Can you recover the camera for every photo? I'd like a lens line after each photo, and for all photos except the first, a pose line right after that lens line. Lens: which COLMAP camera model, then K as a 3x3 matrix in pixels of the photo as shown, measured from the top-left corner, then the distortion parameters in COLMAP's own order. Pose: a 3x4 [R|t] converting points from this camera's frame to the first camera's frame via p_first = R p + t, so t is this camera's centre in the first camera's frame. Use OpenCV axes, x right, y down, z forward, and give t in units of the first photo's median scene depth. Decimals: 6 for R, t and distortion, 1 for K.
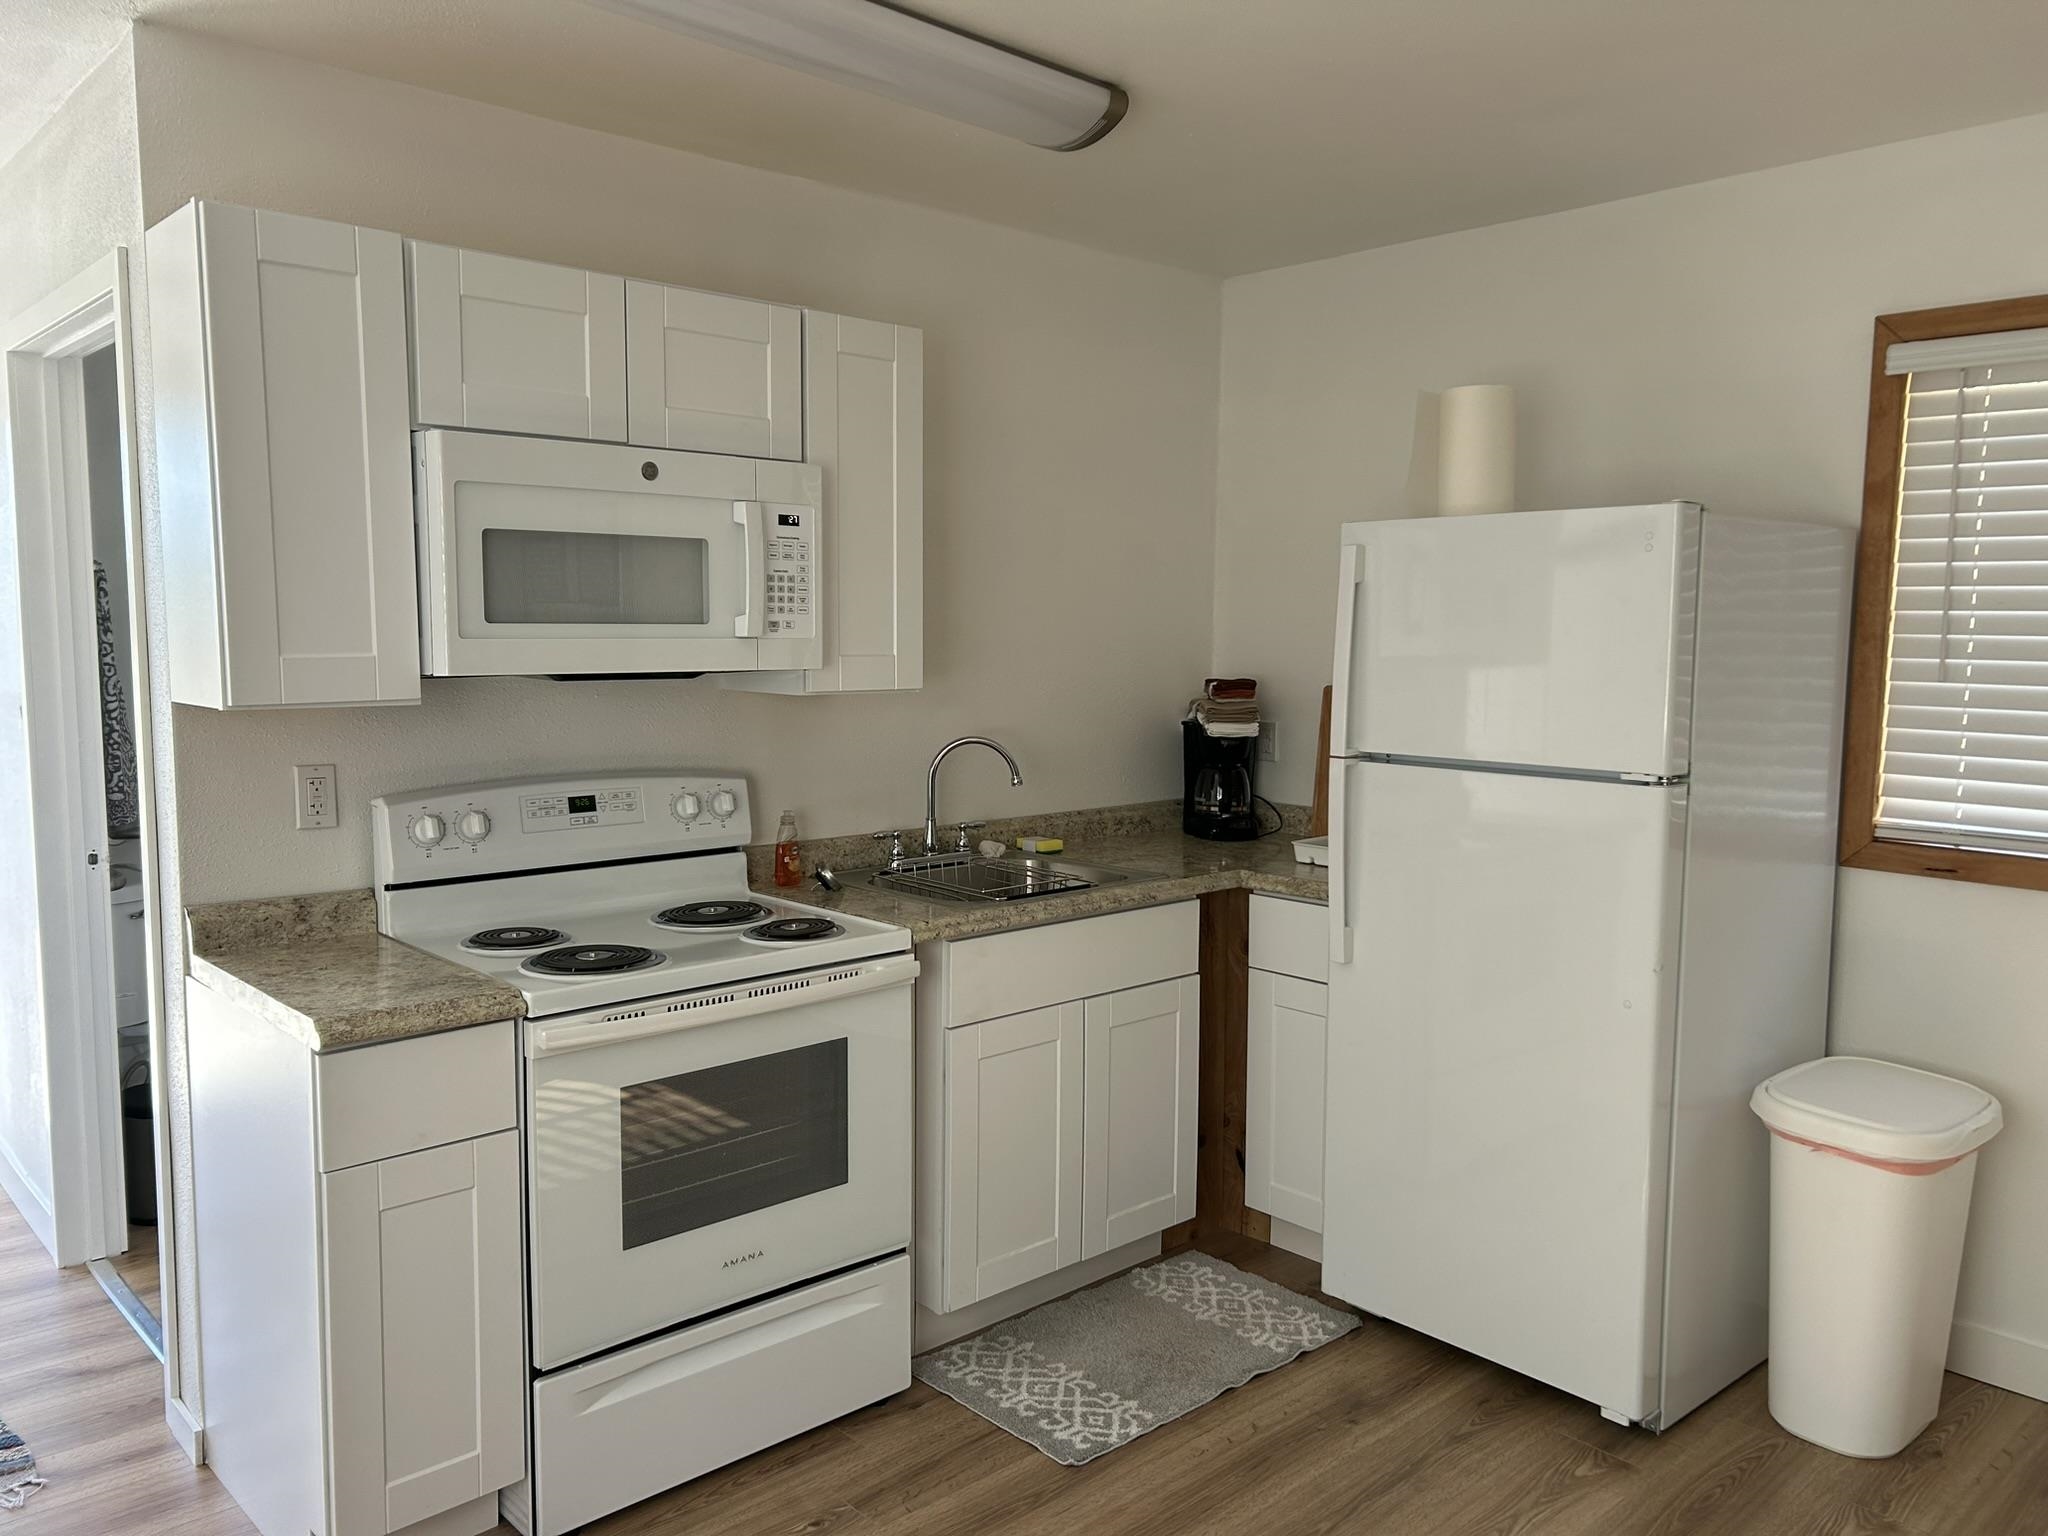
lens RADIAL K [[1510.5, 0, 1021.2], [0, 1510.5, 795.1], [0, 0, 1]] dist [0.095957, -0.118174]
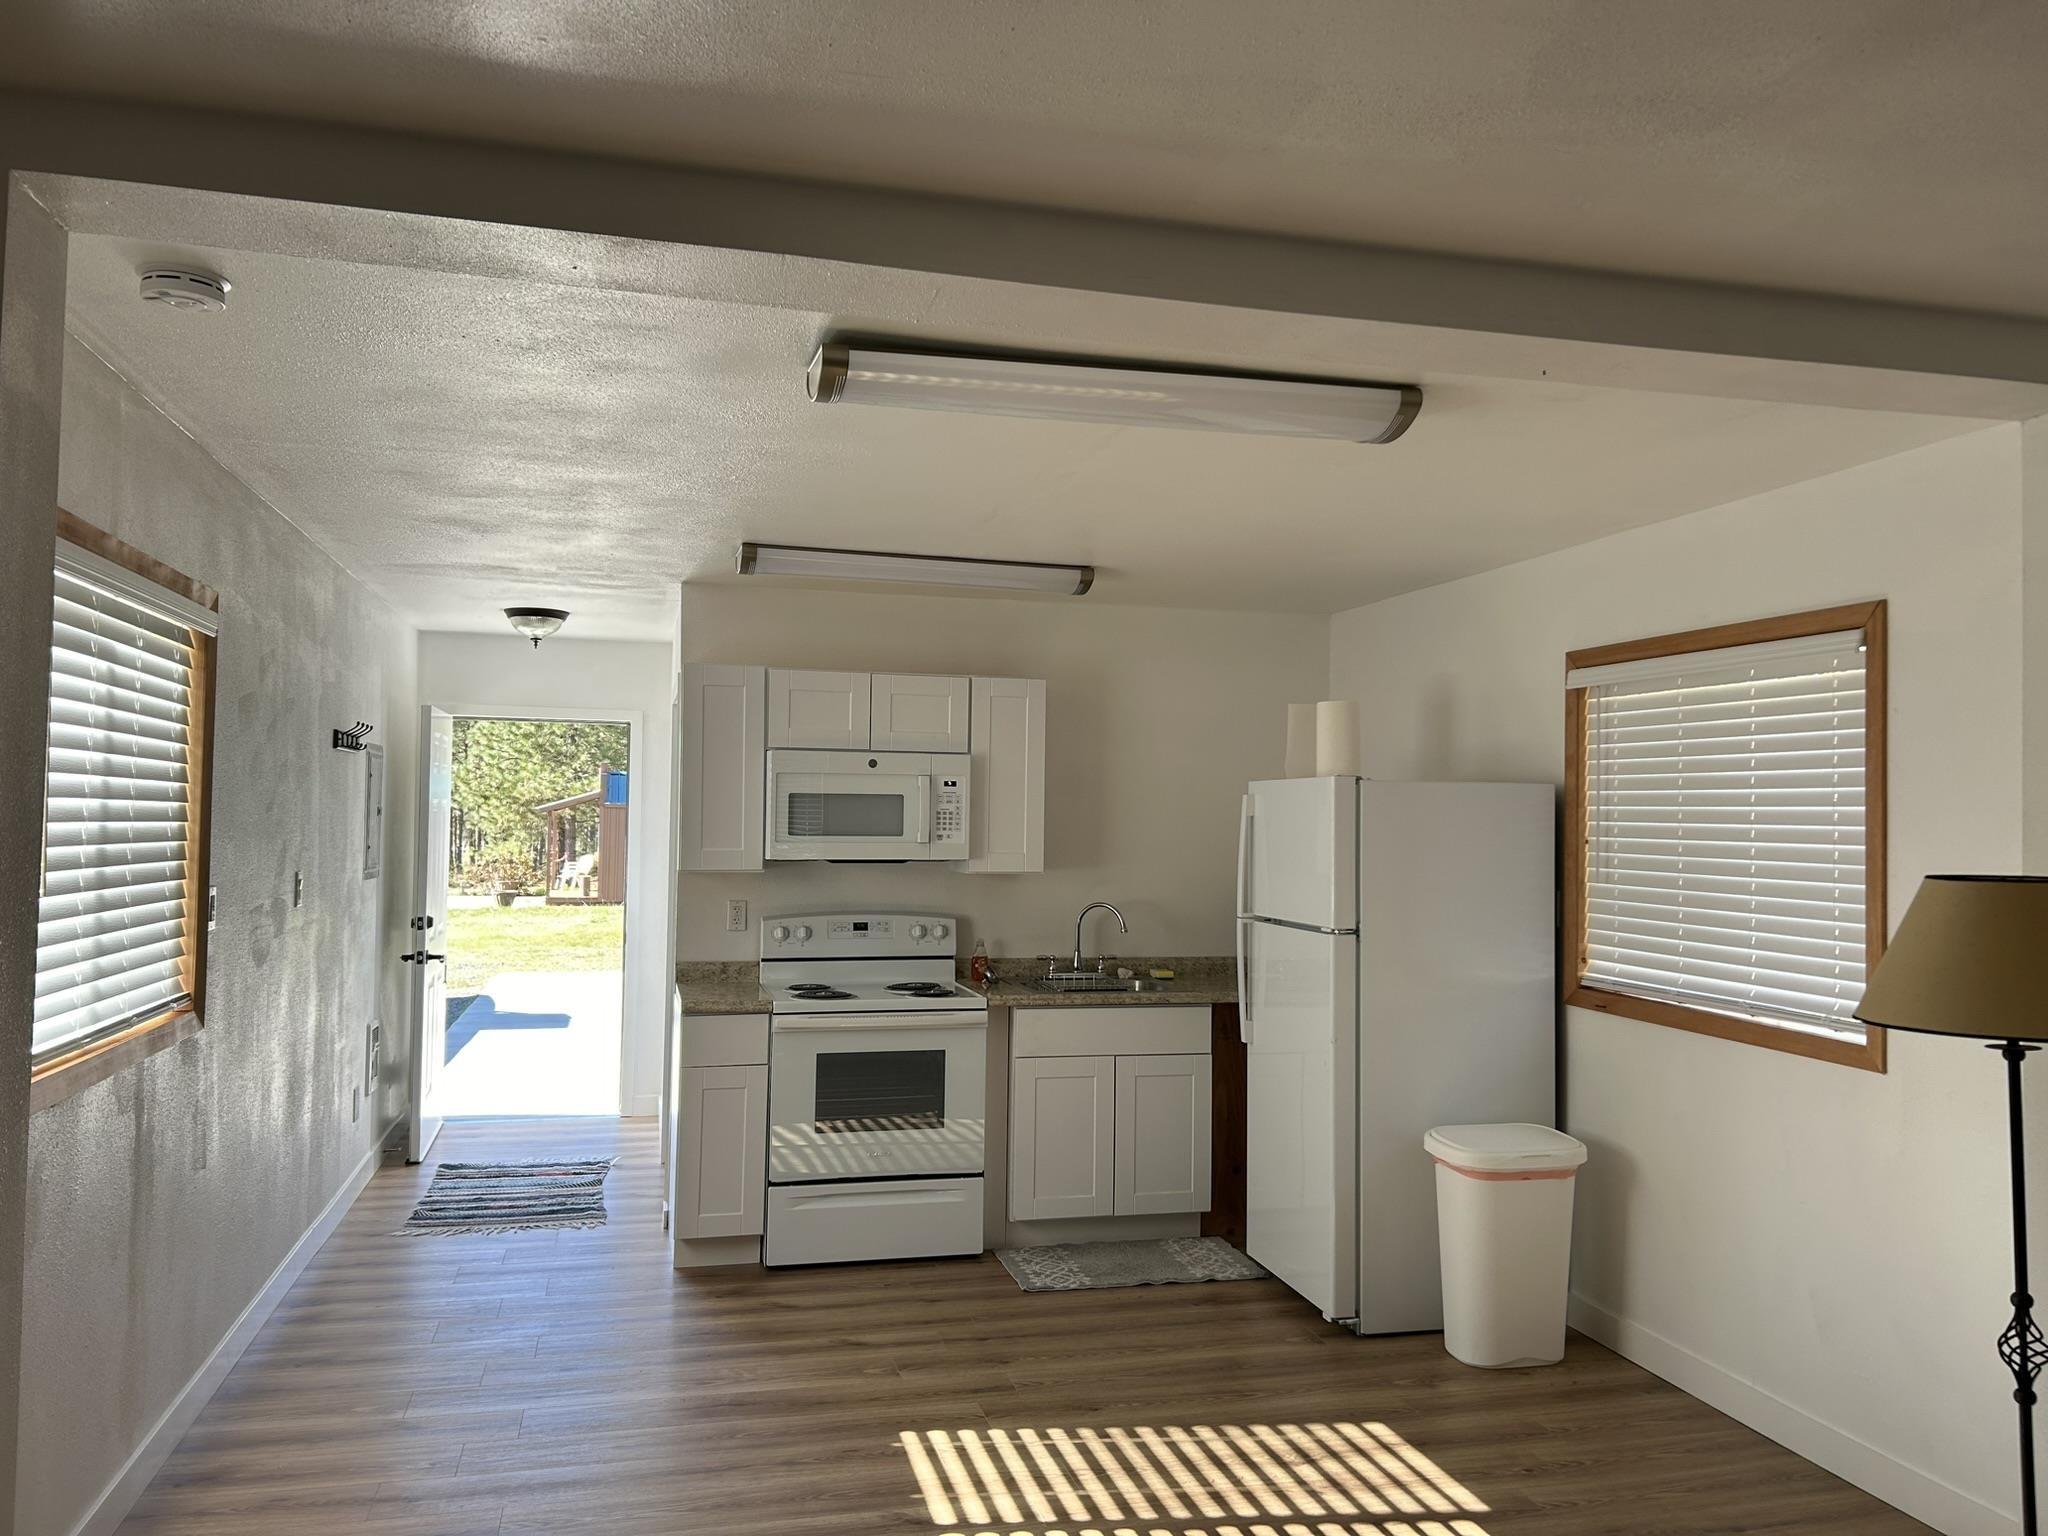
lens RADIAL K [[1564.9, 0, 1063.2], [0, 1564.9, 804.3], [0, 0, 1]] dist [0.136826, -0.128240]
pose [[0.883836, 0.000994, -0.467795, 0.893330], [-0.059778, 0.992039, -0.110835, 0.058213], [0.463961, 0.125923, 0.876860, -0.677696]]
